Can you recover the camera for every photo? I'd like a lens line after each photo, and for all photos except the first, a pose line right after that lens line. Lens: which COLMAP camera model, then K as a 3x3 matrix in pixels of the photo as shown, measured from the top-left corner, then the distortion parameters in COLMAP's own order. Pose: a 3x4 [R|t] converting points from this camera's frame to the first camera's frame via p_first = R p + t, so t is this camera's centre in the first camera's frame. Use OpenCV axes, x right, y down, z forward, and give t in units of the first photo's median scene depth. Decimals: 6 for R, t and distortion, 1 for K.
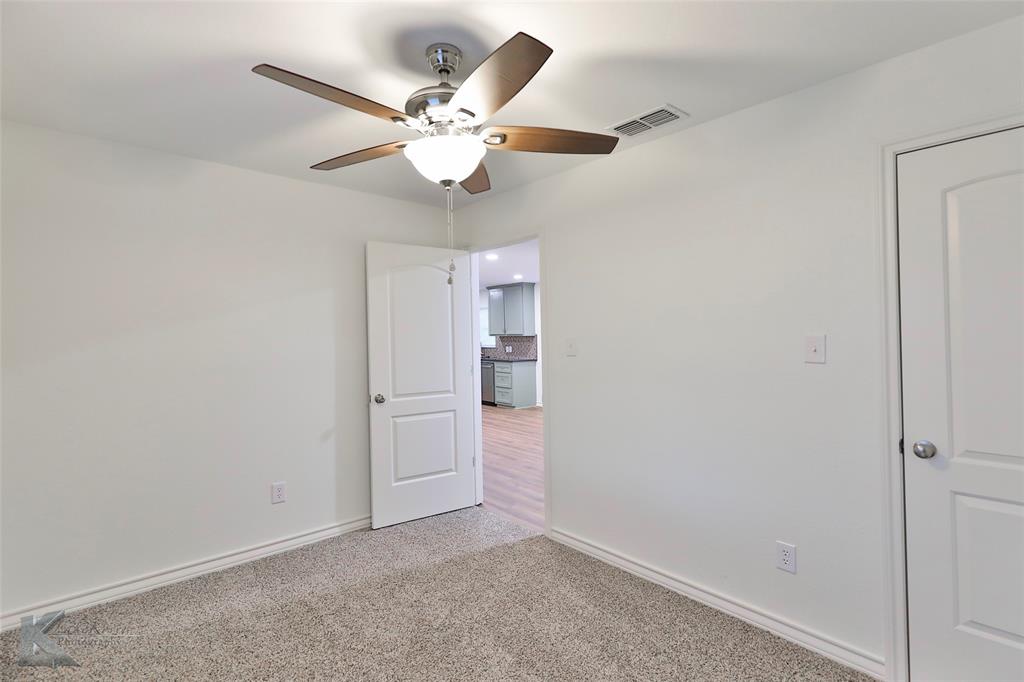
lens RADIAL K [[490.8, 0, 508.5], [0, 490.8, 338.8], [0, 0, 1]] dist [0.023516, -0.010675]
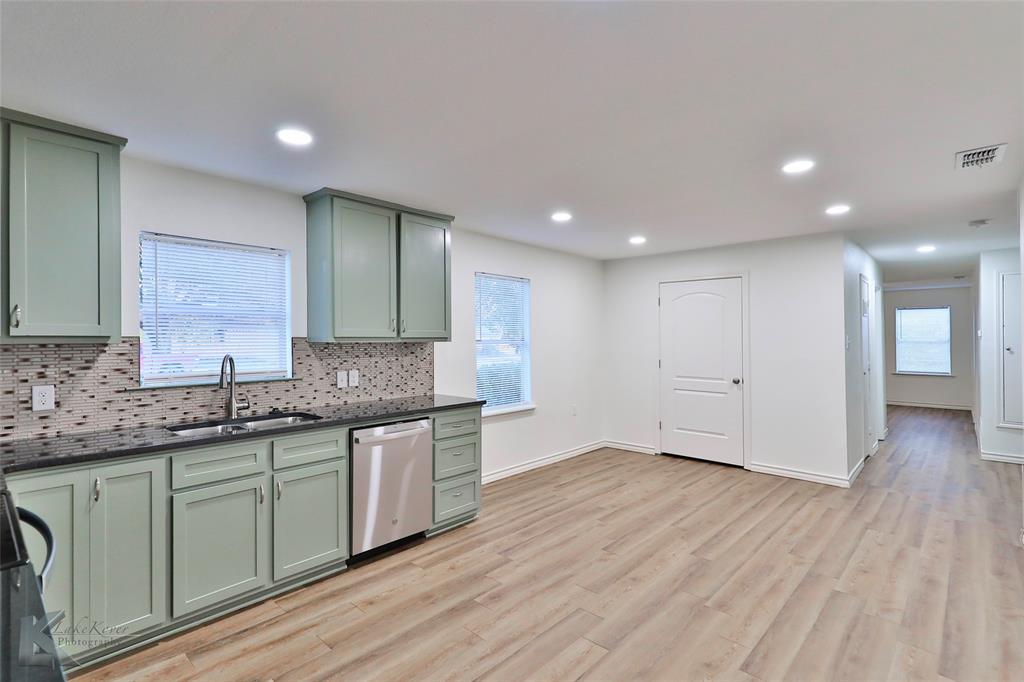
lens RADIAL K [[490.8, 0, 502.7], [0, 490.8, 334.9], [0, 0, 1]] dist [0.023516, -0.010675]
pose [[-0.102406, 0.013302, 0.994654, -0.390131], [0.011484, 0.999860, -0.012190, -0.005535], [-0.994676, 0.010174, -0.102545, 0.981361]]
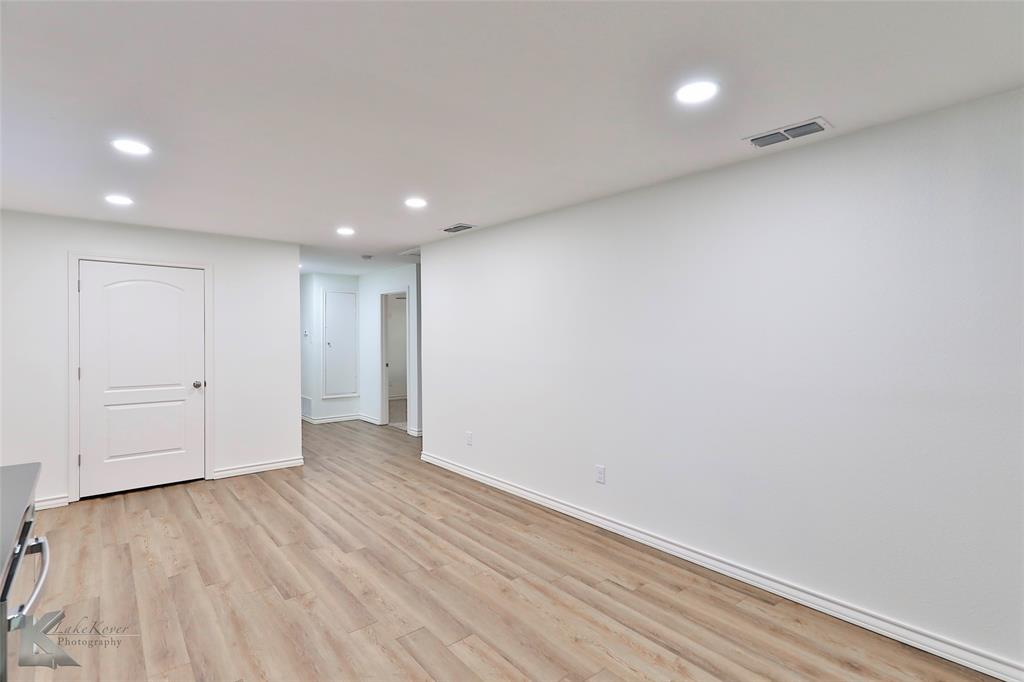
lens RADIAL K [[490.8, 0, 501.7], [0, 490.8, 337.9], [0, 0, 1]] dist [0.023516, -0.010675]
pose [[-0.999568, 0.008982, 0.028000, -0.185938], [0.009450, 0.999817, 0.016631, -0.009977], [-0.027846, 0.016888, -0.999470, 1.149592]]
